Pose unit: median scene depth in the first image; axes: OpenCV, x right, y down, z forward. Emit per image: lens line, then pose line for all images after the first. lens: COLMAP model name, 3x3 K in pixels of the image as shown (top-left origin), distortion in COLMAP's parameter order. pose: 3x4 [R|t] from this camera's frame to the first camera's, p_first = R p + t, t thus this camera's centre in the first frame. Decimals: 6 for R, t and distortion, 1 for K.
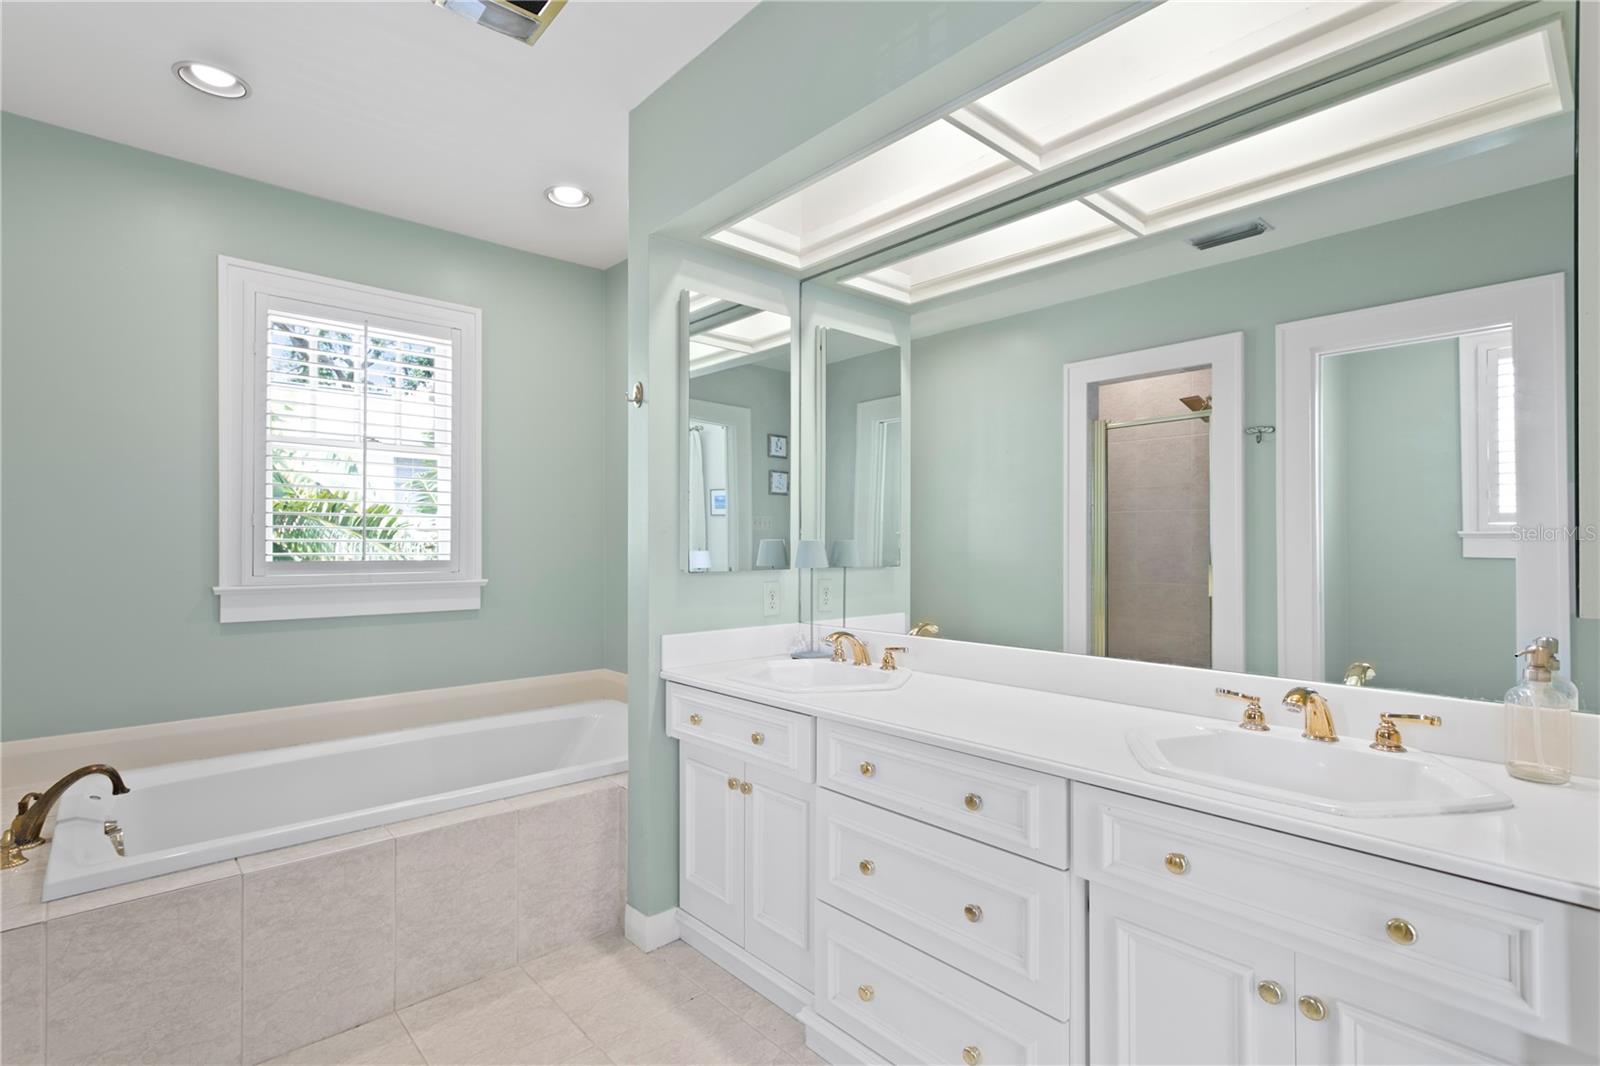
lens RADIAL K [[766.5, 0, 795.0], [0, 766.5, 536.7], [0, 0, 1]] dist [0.010305, 0.001265]
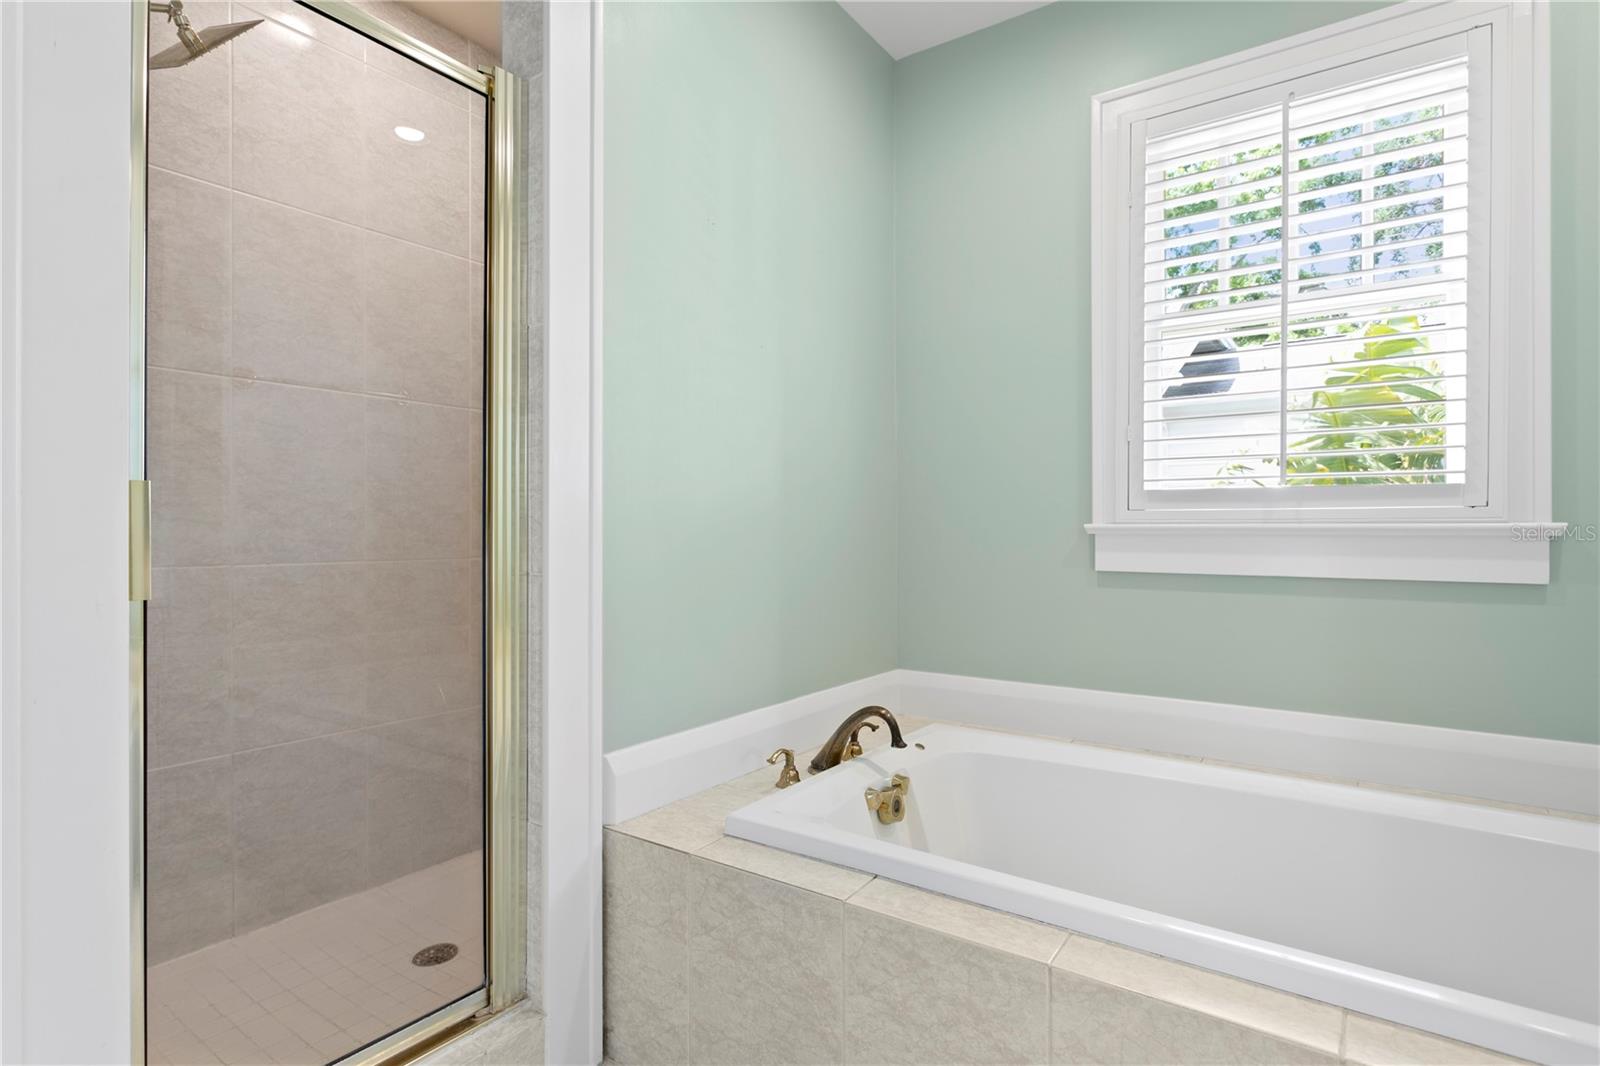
lens RADIAL K [[808.9, 0, 795.1], [0, 808.9, 536.6], [0, 0, 1]] dist [0.001651, 0.000170]
pose [[0.199709, 0.000091, -0.979855, -0.015057], [0.009491, 0.999953, 0.002027, 0.096564], [0.979809, -0.009705, 0.199698, 0.718885]]
